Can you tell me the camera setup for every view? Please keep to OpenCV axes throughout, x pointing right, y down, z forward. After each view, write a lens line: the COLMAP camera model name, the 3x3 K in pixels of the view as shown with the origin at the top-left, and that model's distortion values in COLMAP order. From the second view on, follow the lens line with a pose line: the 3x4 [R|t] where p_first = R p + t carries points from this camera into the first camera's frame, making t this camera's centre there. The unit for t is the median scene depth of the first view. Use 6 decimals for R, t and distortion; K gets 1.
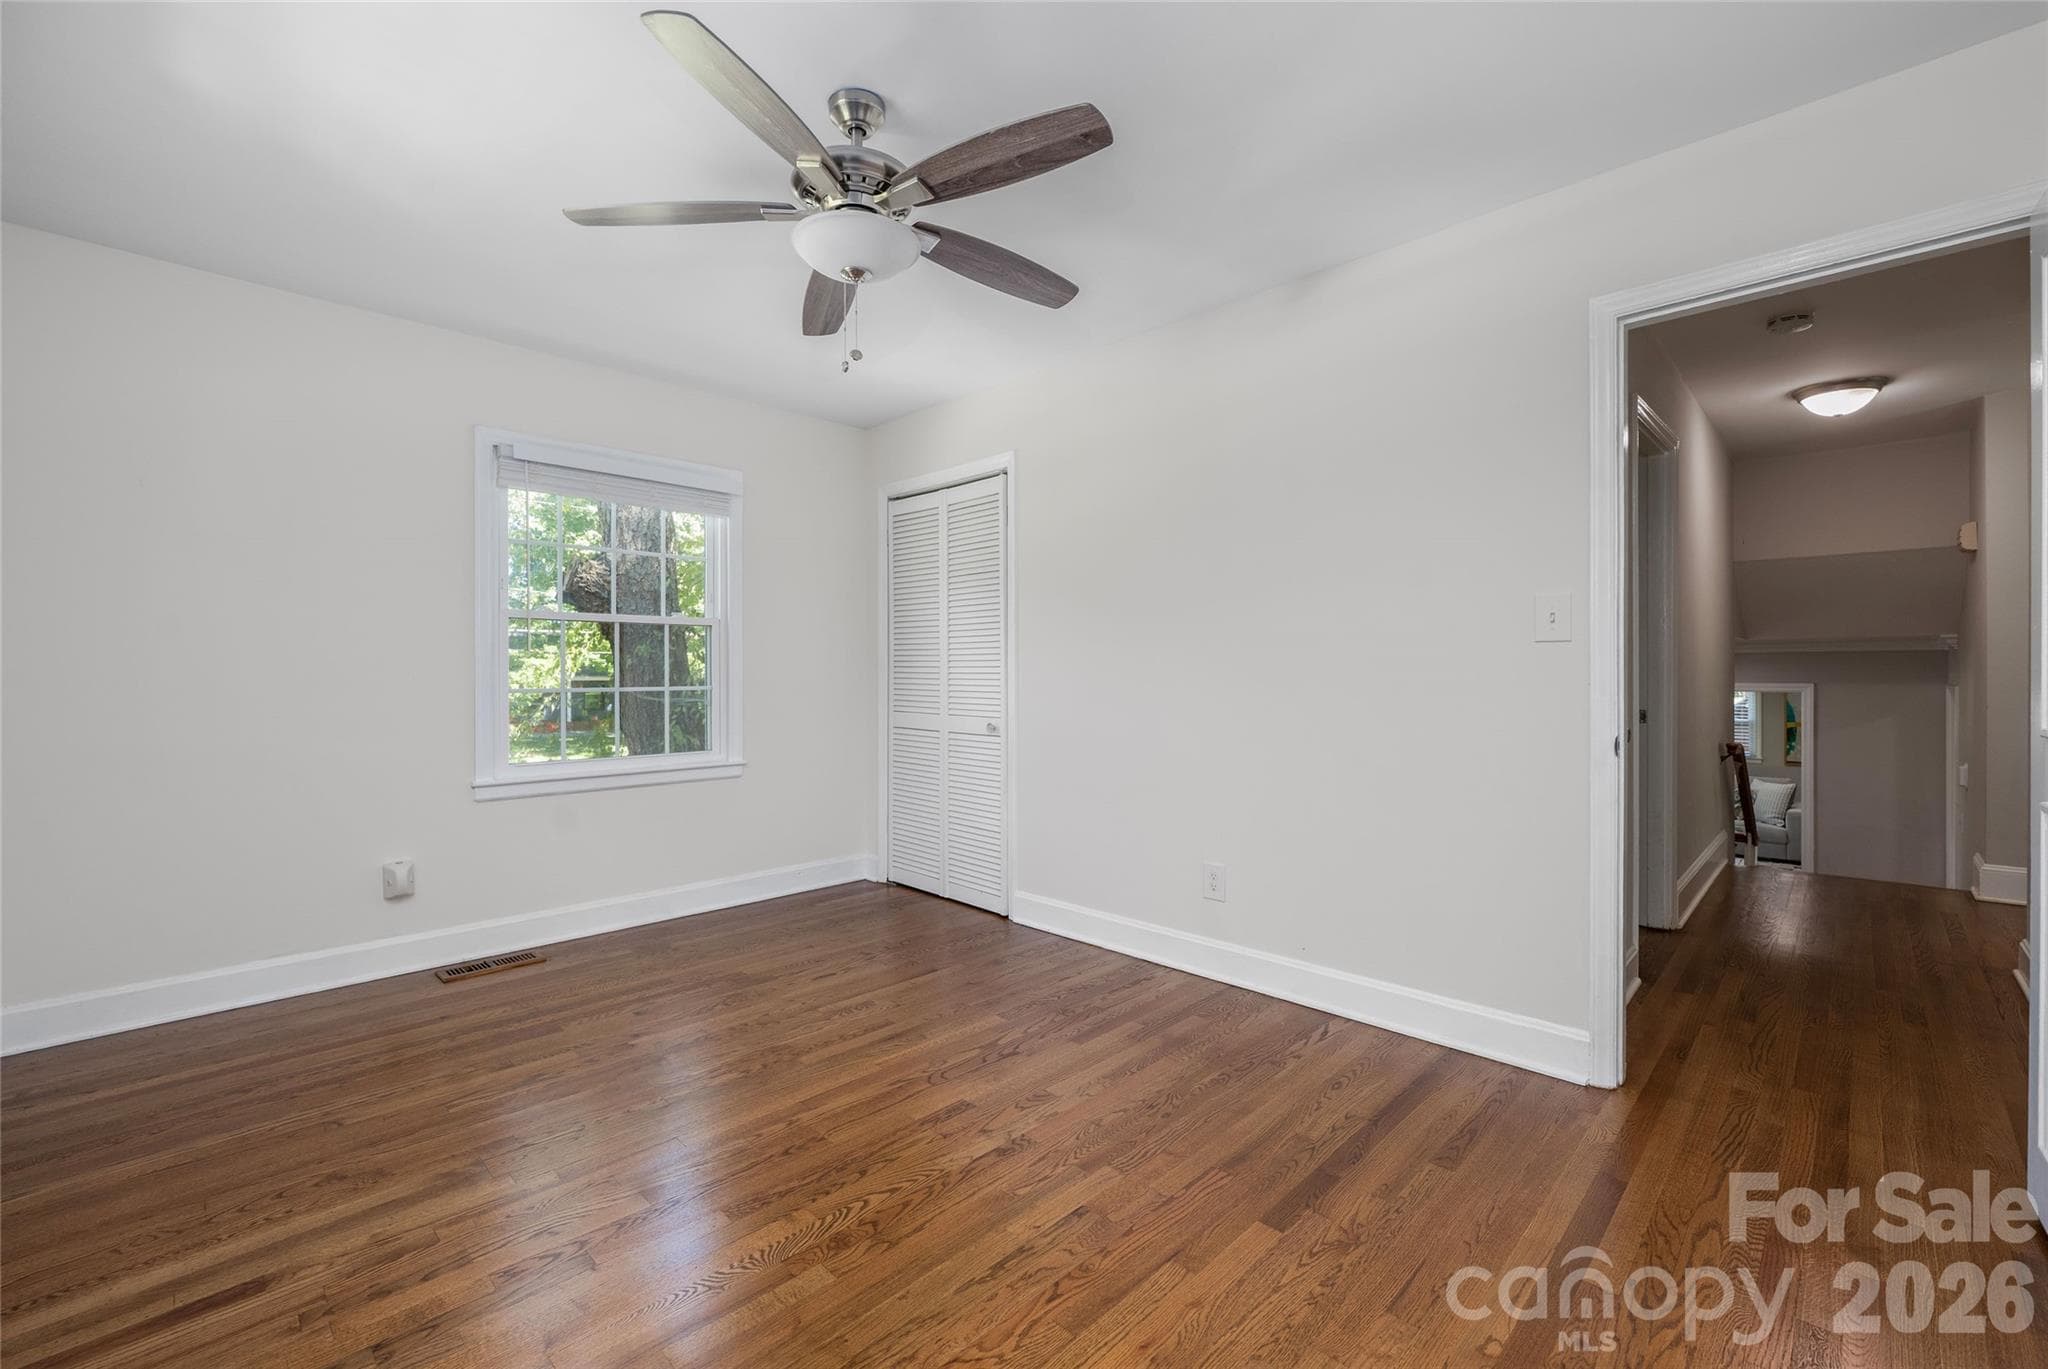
lens RADIAL K [[845.9, 0, 1020.4], [0, 845.9, 678.7], [0, 0, 1]] dist [0.001035, -0.000073]
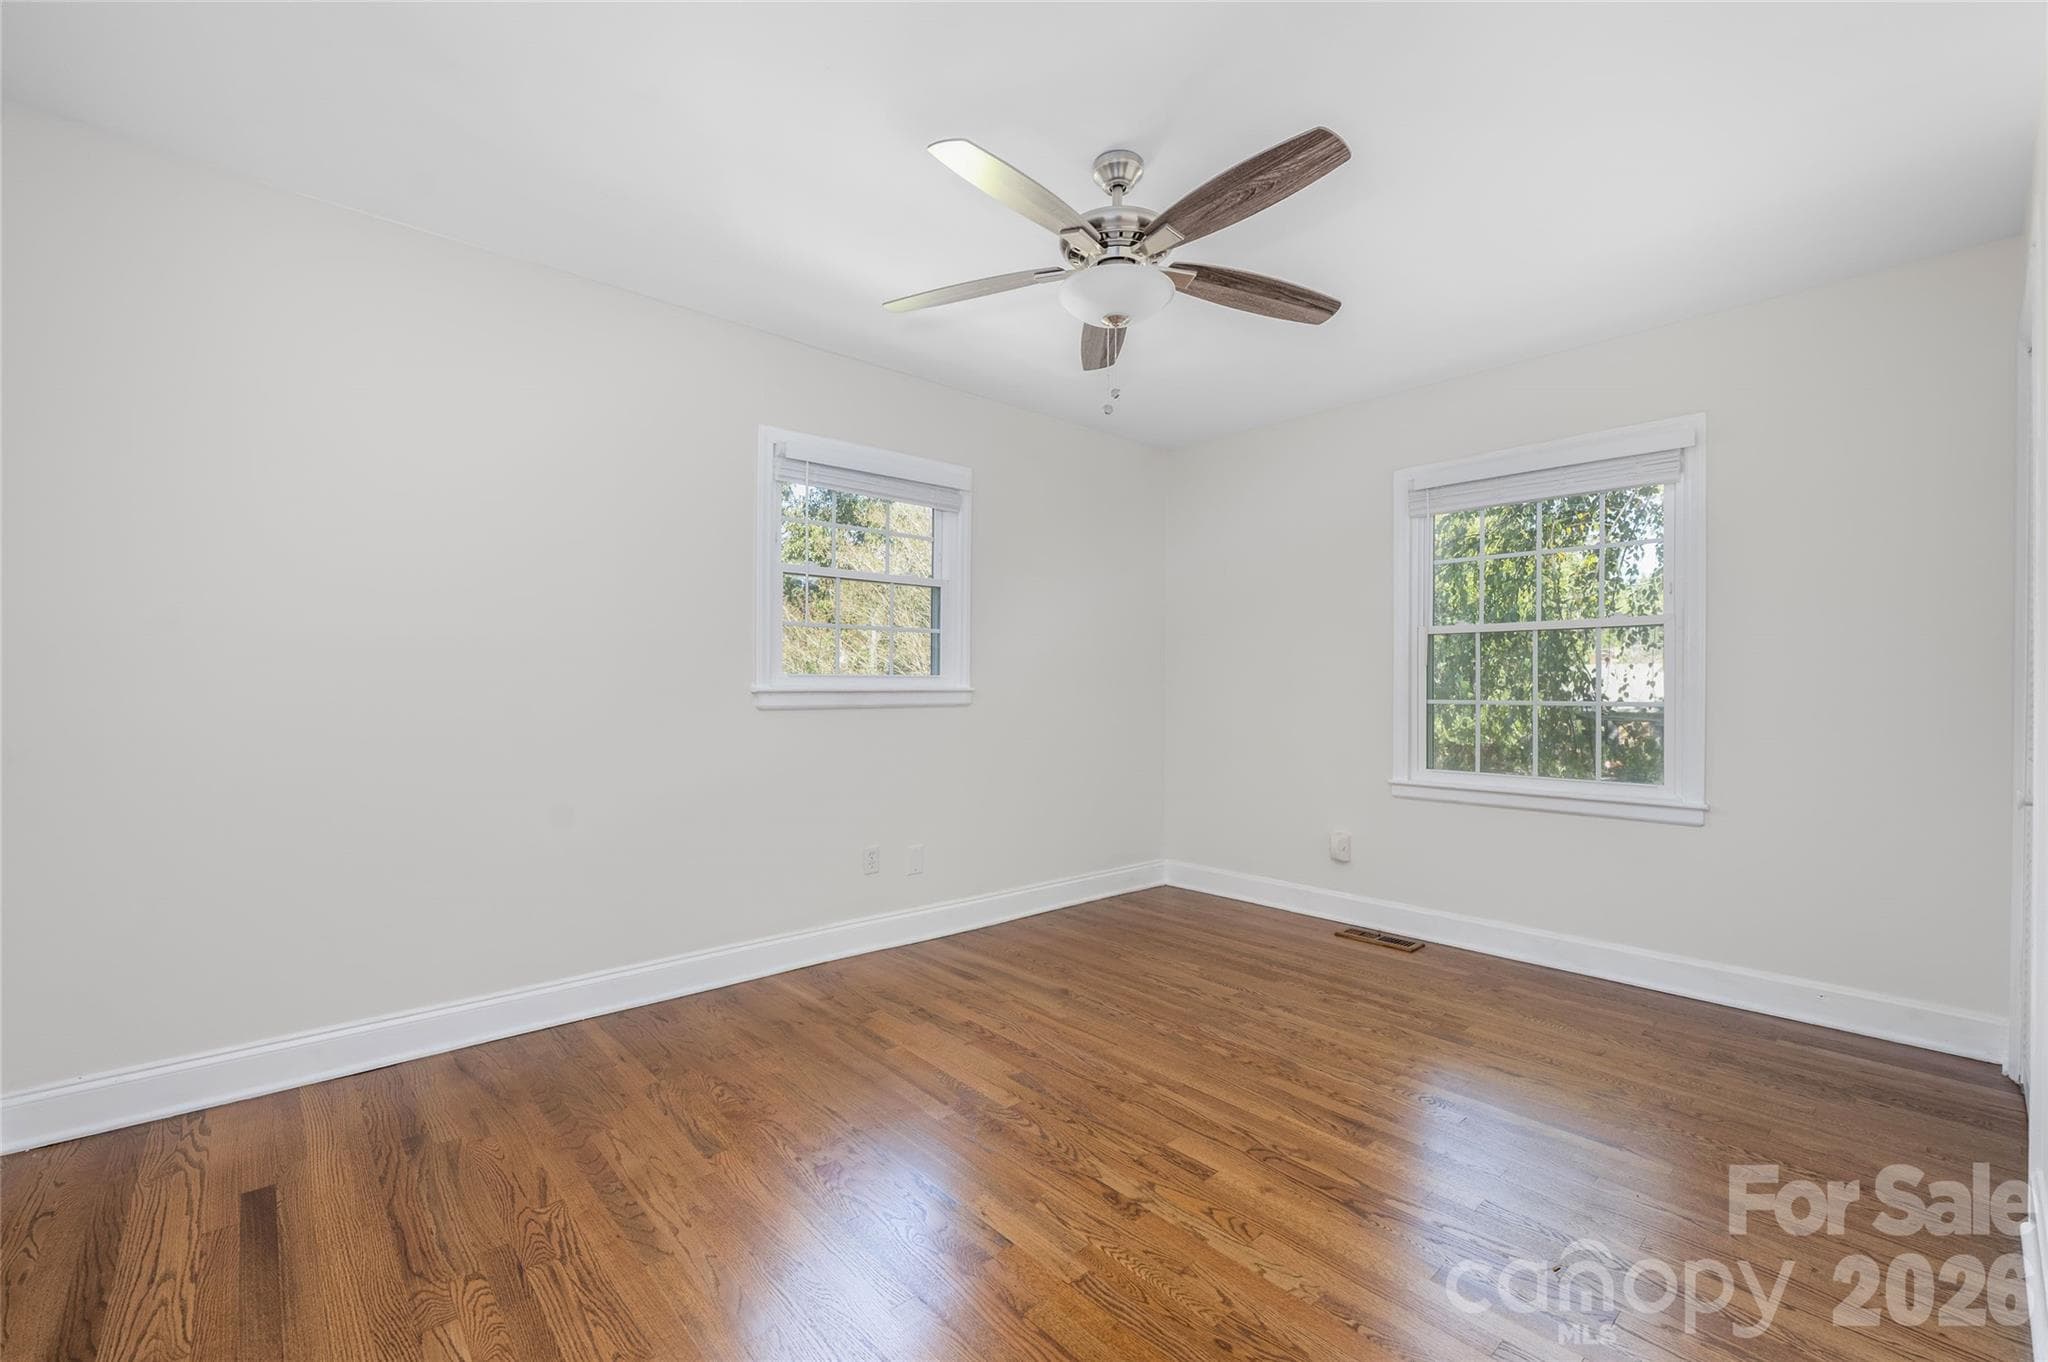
lens RADIAL K [[845.9, 0, 1021.5], [0, 845.9, 685.0], [0, 0, 1]] dist [0.001035, -0.000073]
pose [[-0.046303, -0.003183, -0.998922, 0.606591], [-0.006580, 0.999974, -0.002882, -0.000531], [0.998906, 0.006439, -0.046323, 0.622233]]
